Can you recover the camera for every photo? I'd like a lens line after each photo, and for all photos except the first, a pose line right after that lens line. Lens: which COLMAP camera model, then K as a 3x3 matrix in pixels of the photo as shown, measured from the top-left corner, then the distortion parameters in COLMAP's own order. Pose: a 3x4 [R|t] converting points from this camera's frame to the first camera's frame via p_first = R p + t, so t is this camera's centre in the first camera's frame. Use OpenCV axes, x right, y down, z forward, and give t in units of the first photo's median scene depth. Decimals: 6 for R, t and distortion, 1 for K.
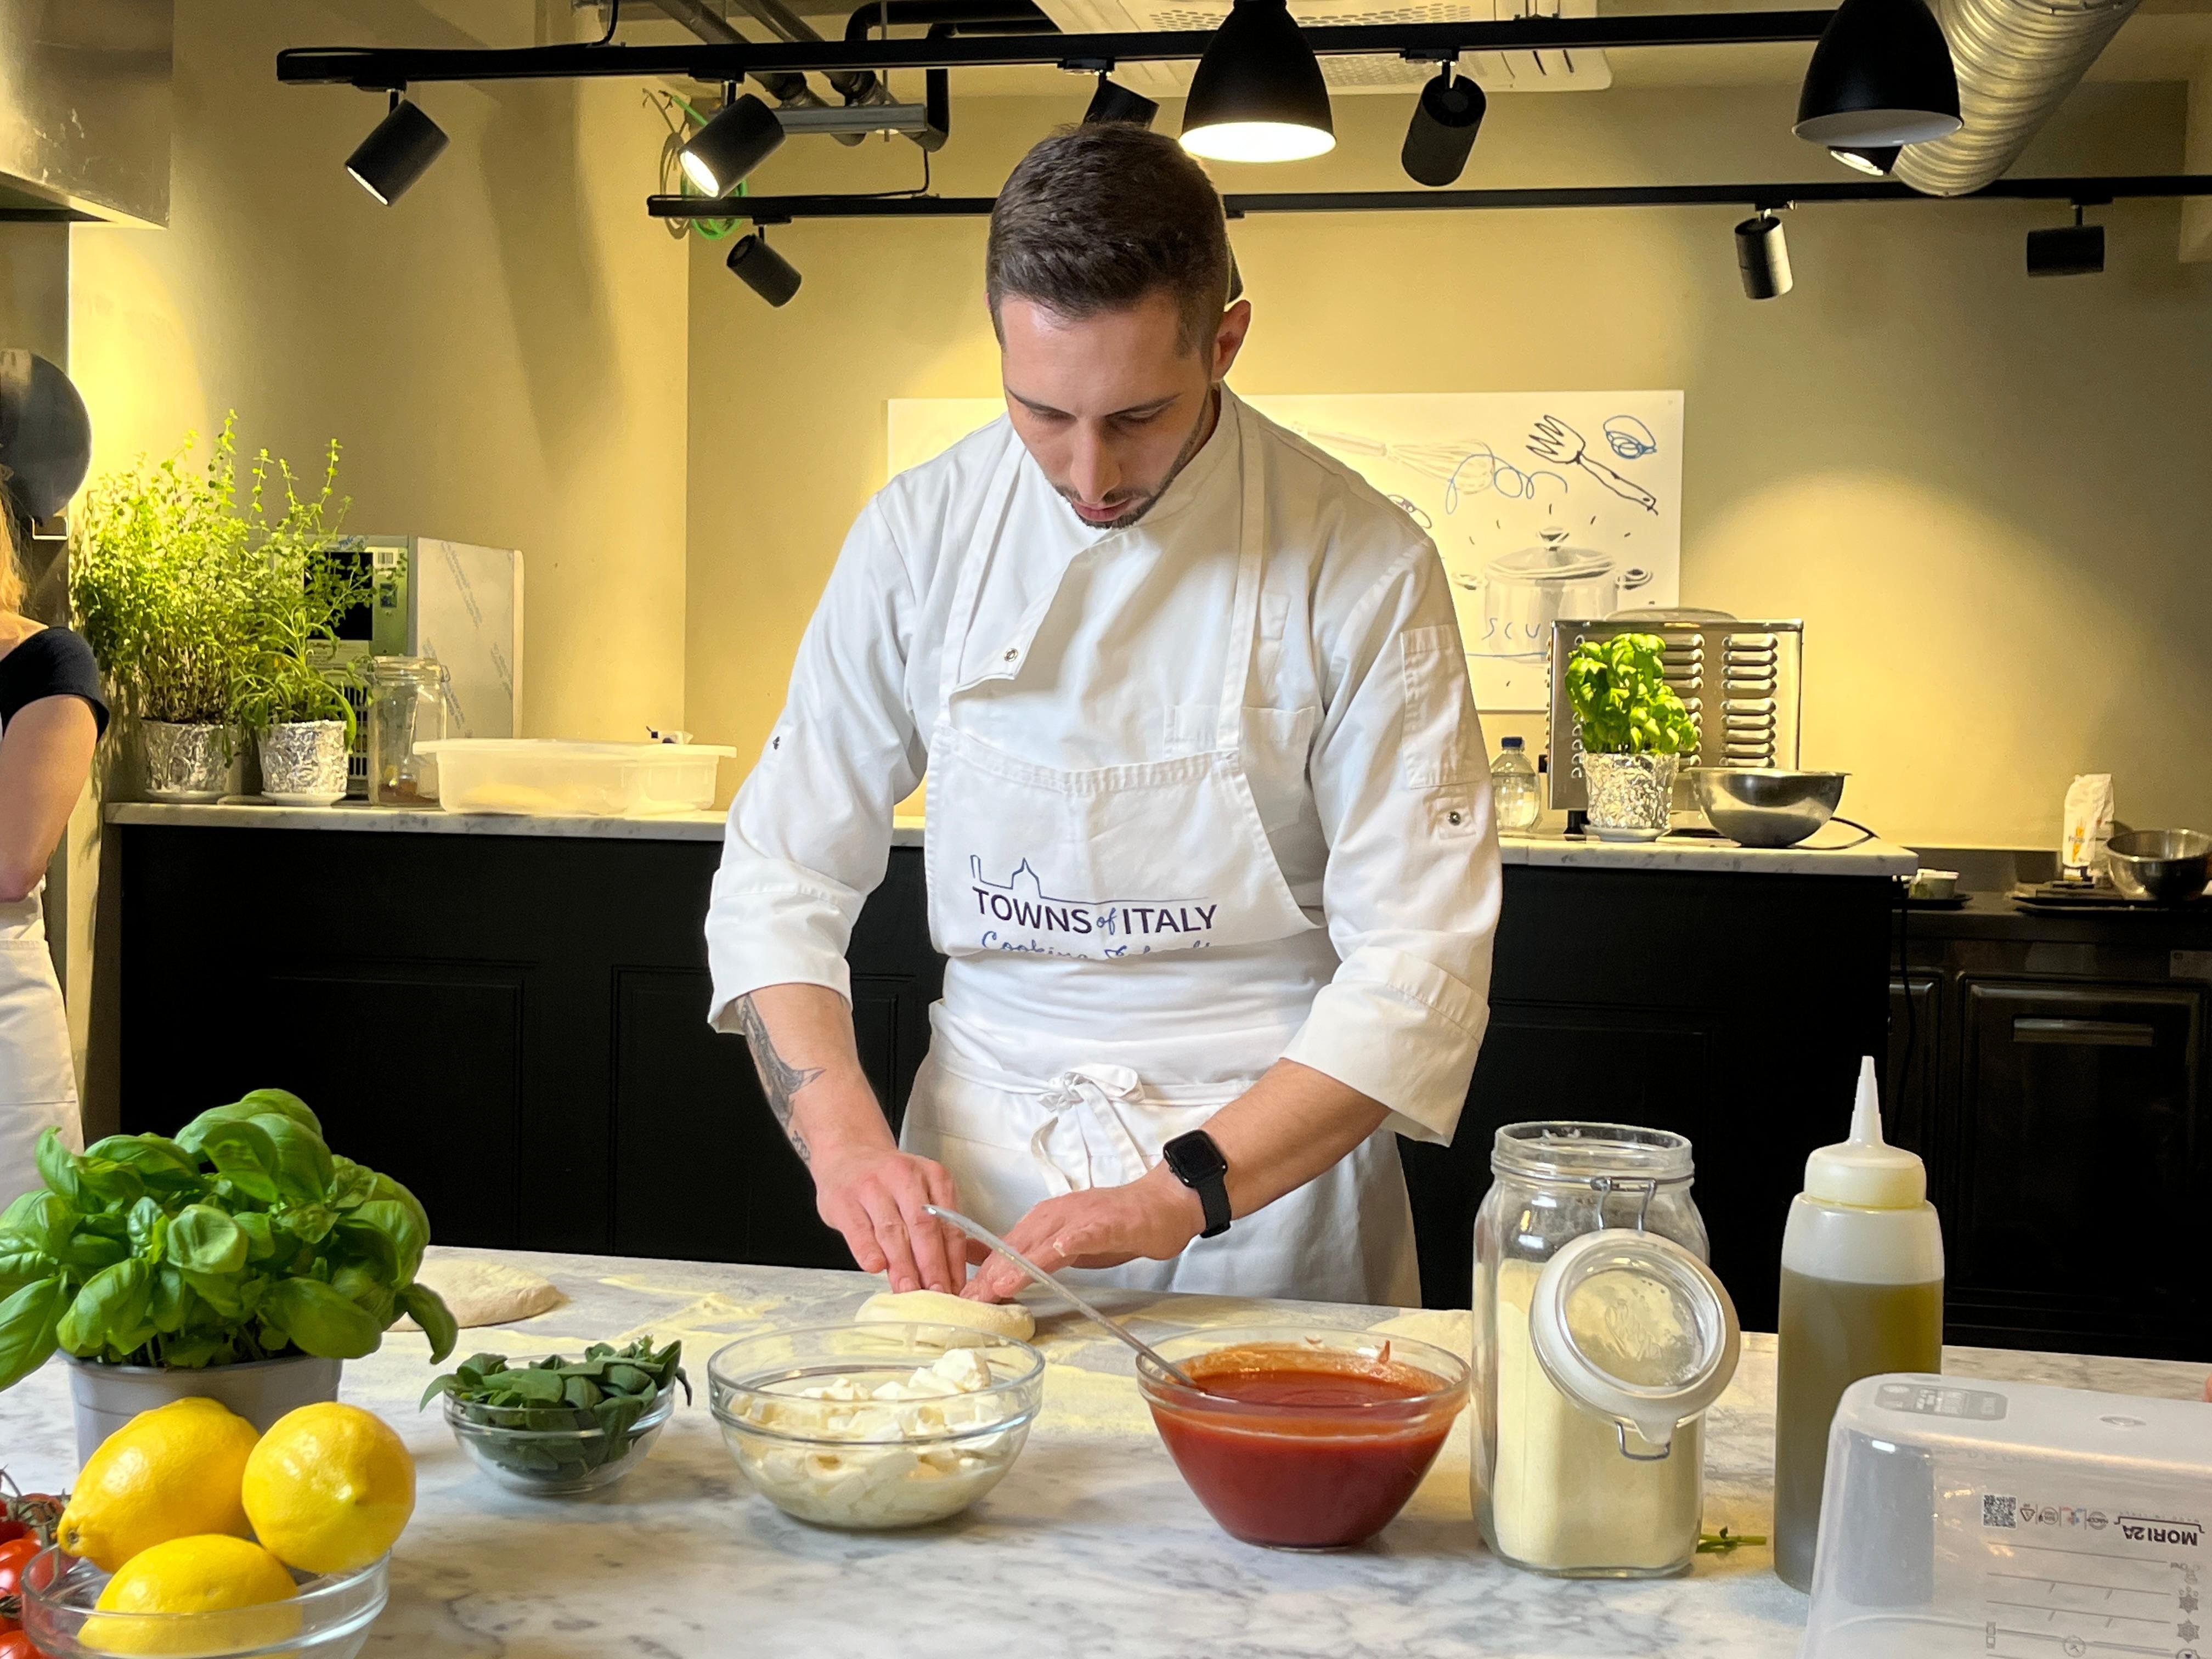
lens RADIAL K [[2726.9, 0, 1106.0], [0, 2726.9, 829.5], [0, 0, 1]] dist [0.095708, -0.183528]
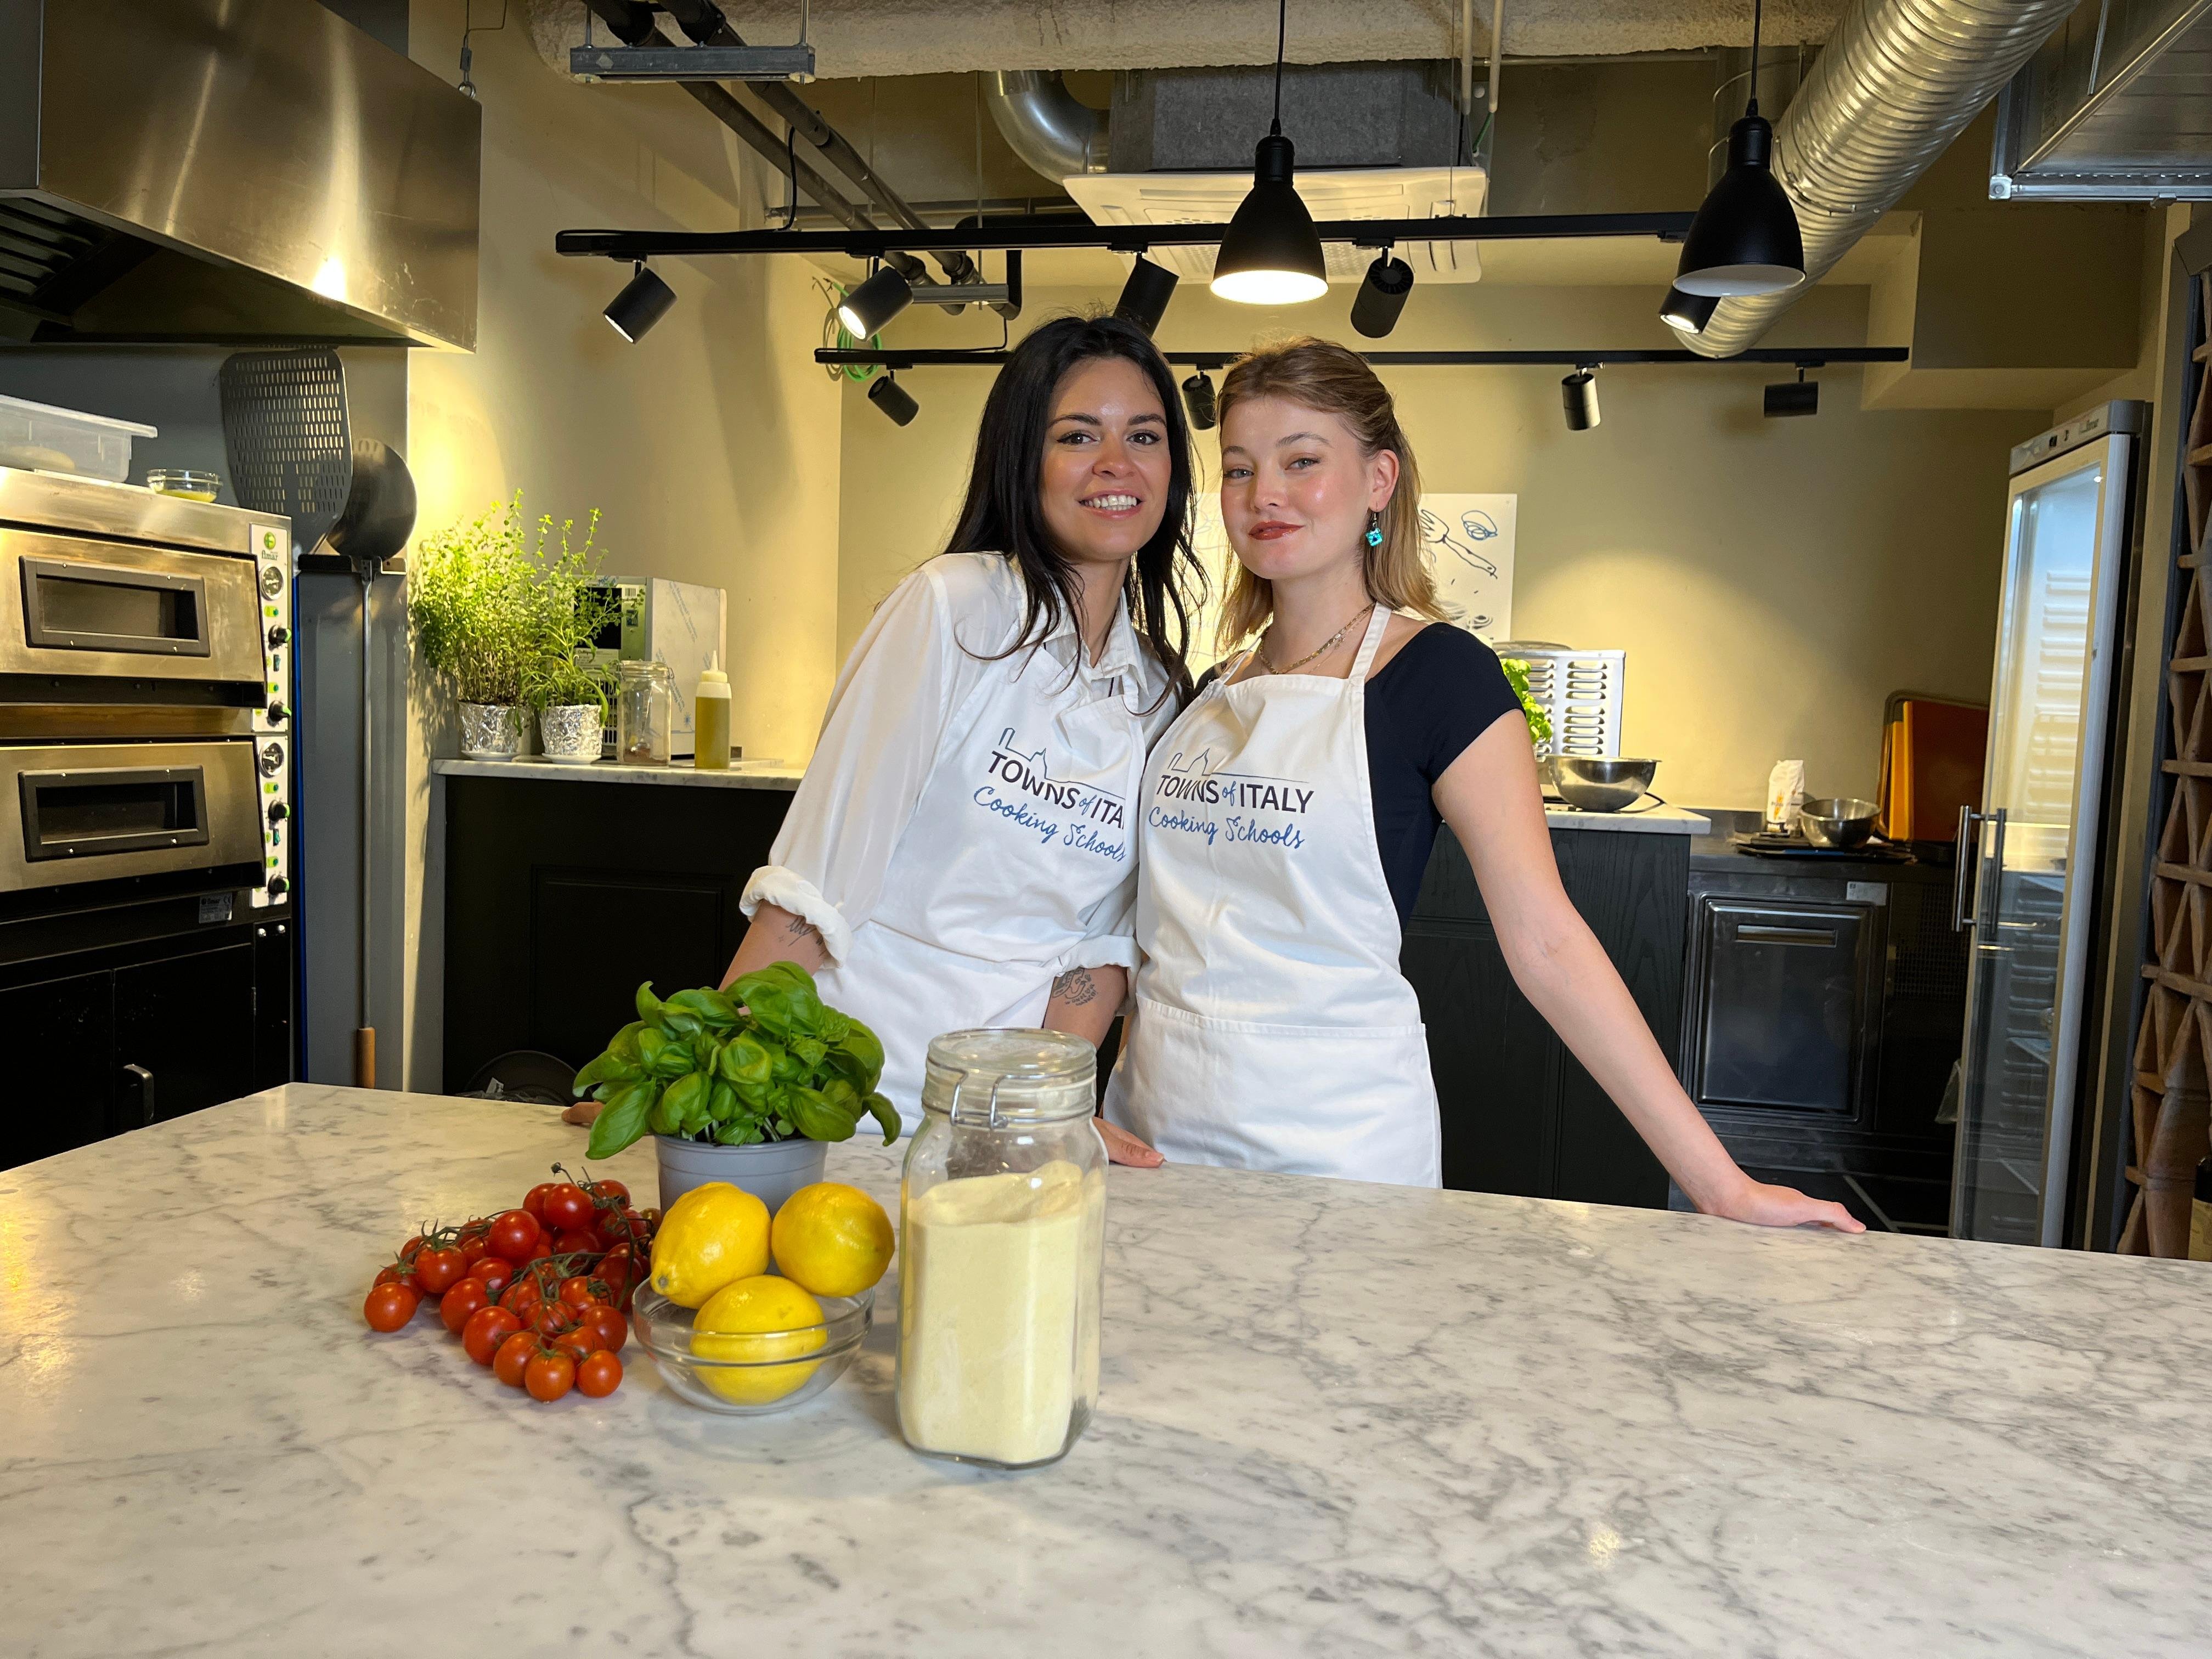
lens RADIAL K [[1752.0, 0, 1092.5], [0, 1752.0, 834.7], [0, 0, 1]] dist [0.049051, 0.000447]
pose [[0.999837, 0.017323, -0.005108, -0.014368], [-0.017156, 0.999372, 0.030996, -0.004796], [0.005641, -0.030903, 0.999506, 0.080364]]
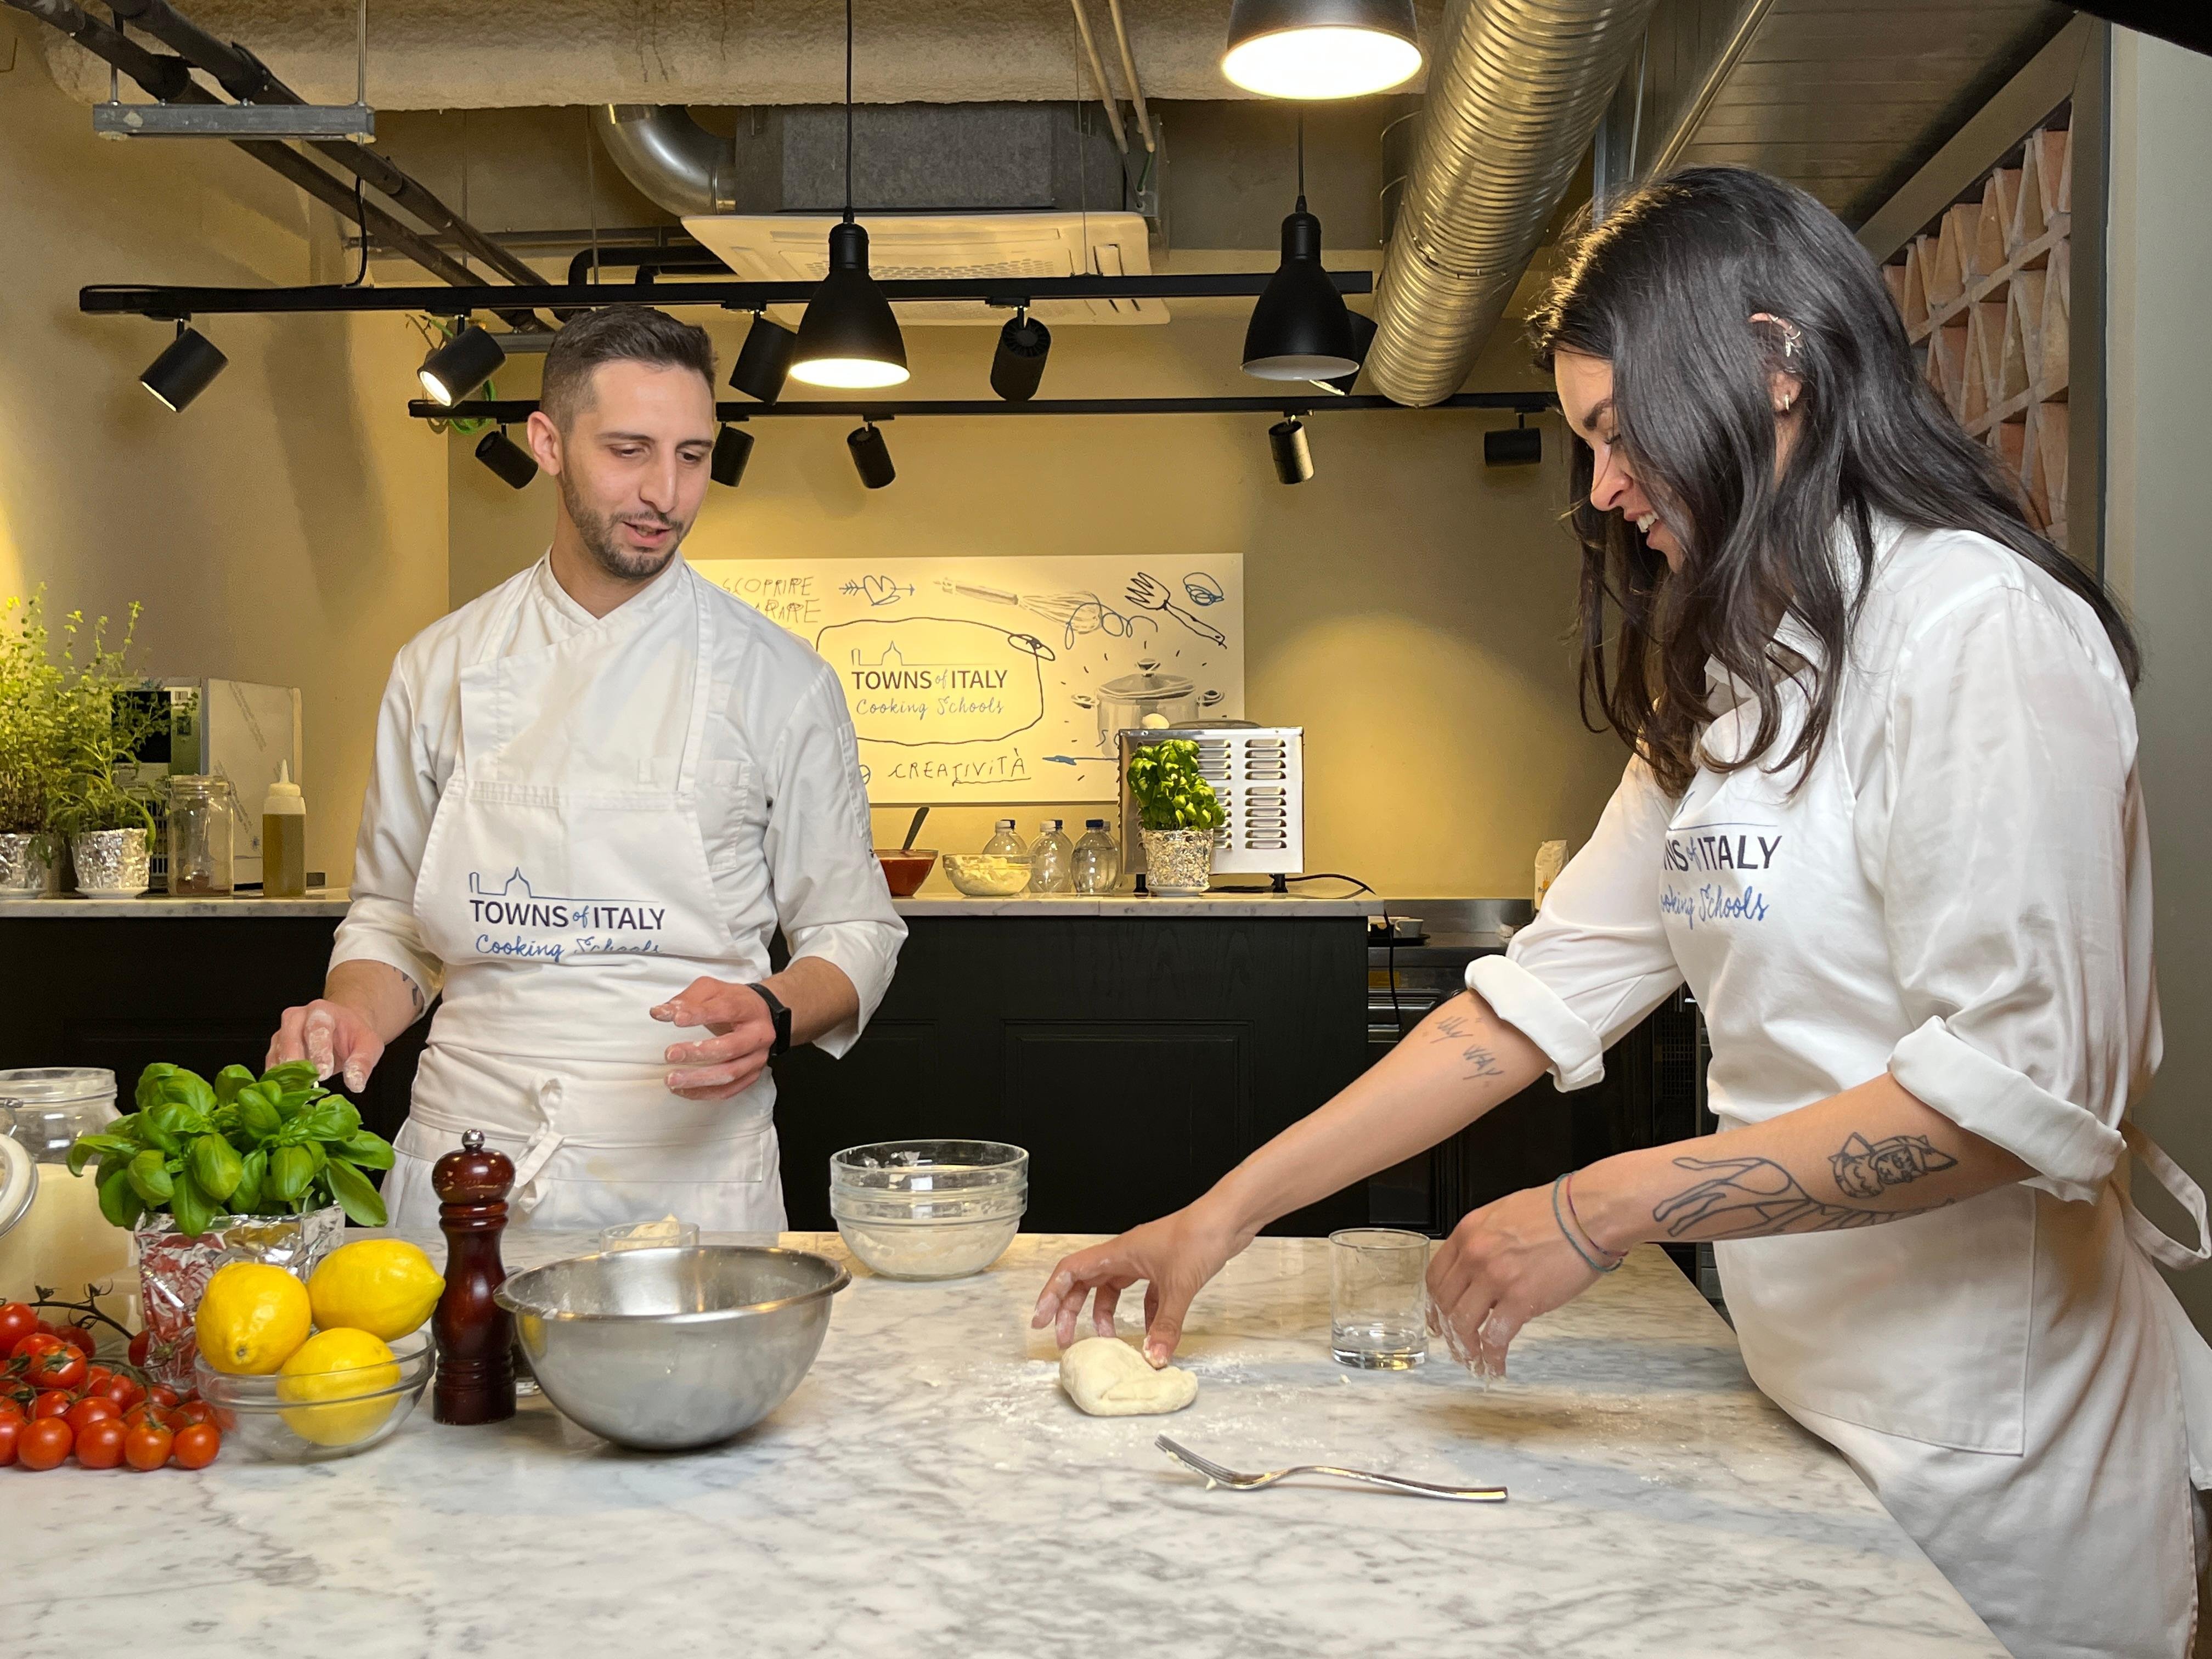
lens RADIAL K [[2222.9, 0, 1117.6], [0, 2222.9, 833.1], [0, 0, 1]] dist [0.064902, -0.041588]
pose [[0.991815, -0.023077, 0.125577, 0.027129], [0.027209, 0.999140, -0.031286, 0.005834], [-0.124747, 0.034447, 0.991590, -0.049743]]
